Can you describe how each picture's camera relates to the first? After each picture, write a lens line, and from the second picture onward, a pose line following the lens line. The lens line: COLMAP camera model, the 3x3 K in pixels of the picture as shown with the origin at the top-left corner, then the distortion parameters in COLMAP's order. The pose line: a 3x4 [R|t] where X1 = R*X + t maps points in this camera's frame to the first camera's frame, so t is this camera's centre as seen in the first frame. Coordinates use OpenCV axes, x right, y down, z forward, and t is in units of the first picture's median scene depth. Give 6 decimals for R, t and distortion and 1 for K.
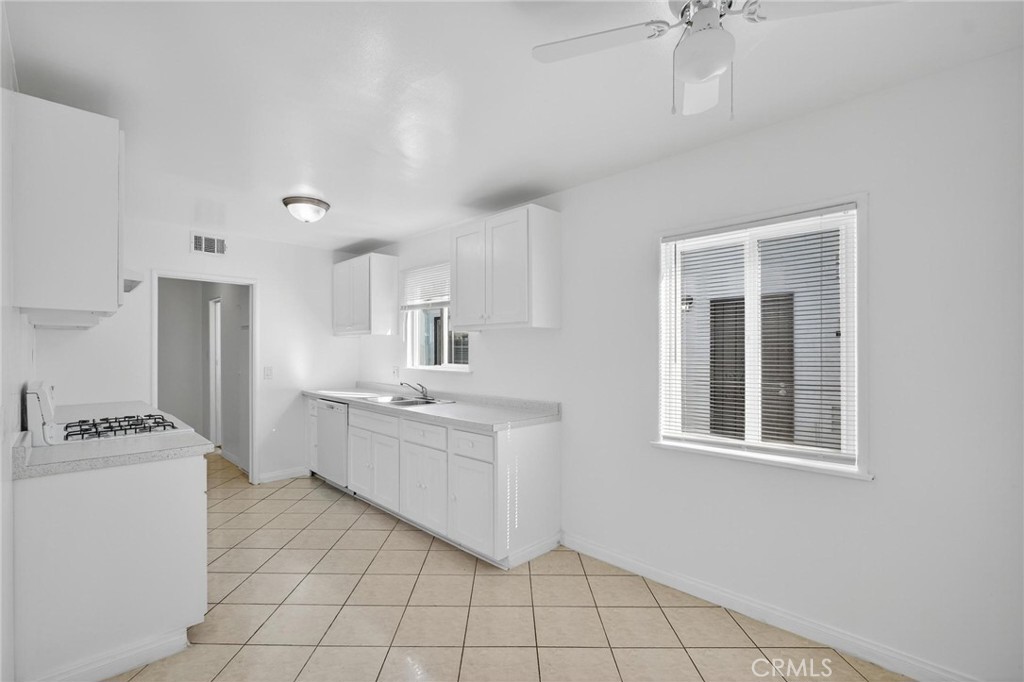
lens RADIAL K [[447.9, 0, 504.8], [0, 447.9, 348.7], [0, 0, 1]] dist [-0.010836, 0.000605]
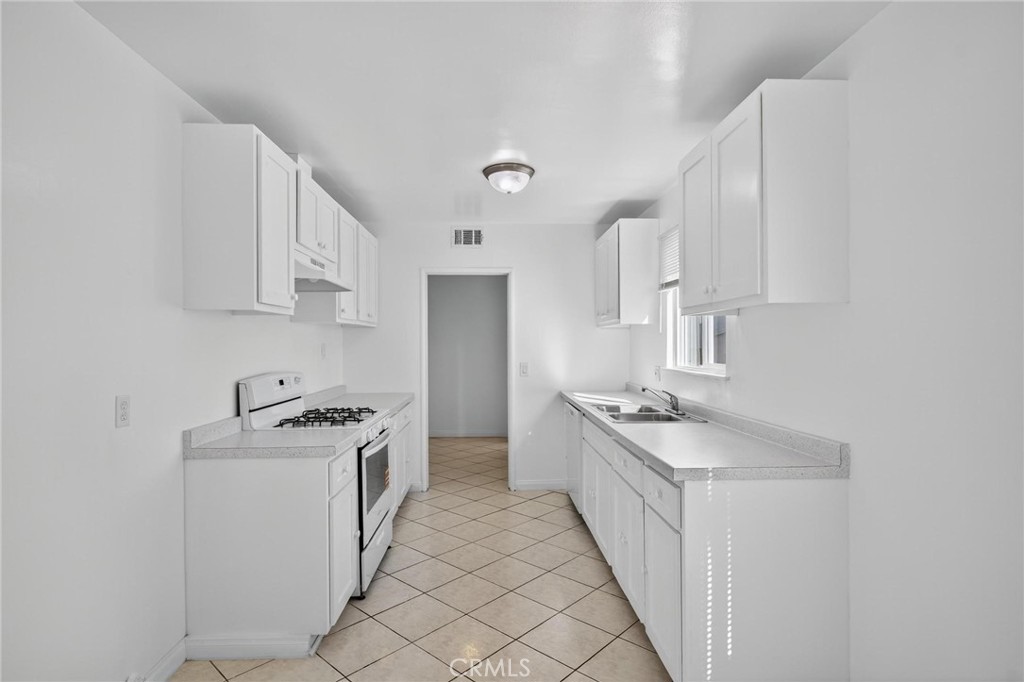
lens RADIAL K [[523.8, 0, 513.6], [0, 523.8, 343.1], [0, 0, 1]] dist [0.002169, -0.000714]
pose [[0.751707, -0.005452, -0.659474, 0.239610], [0.007629, 0.999971, 0.000429, -0.000425], [0.659453, -0.005353, 0.751727, 0.287611]]
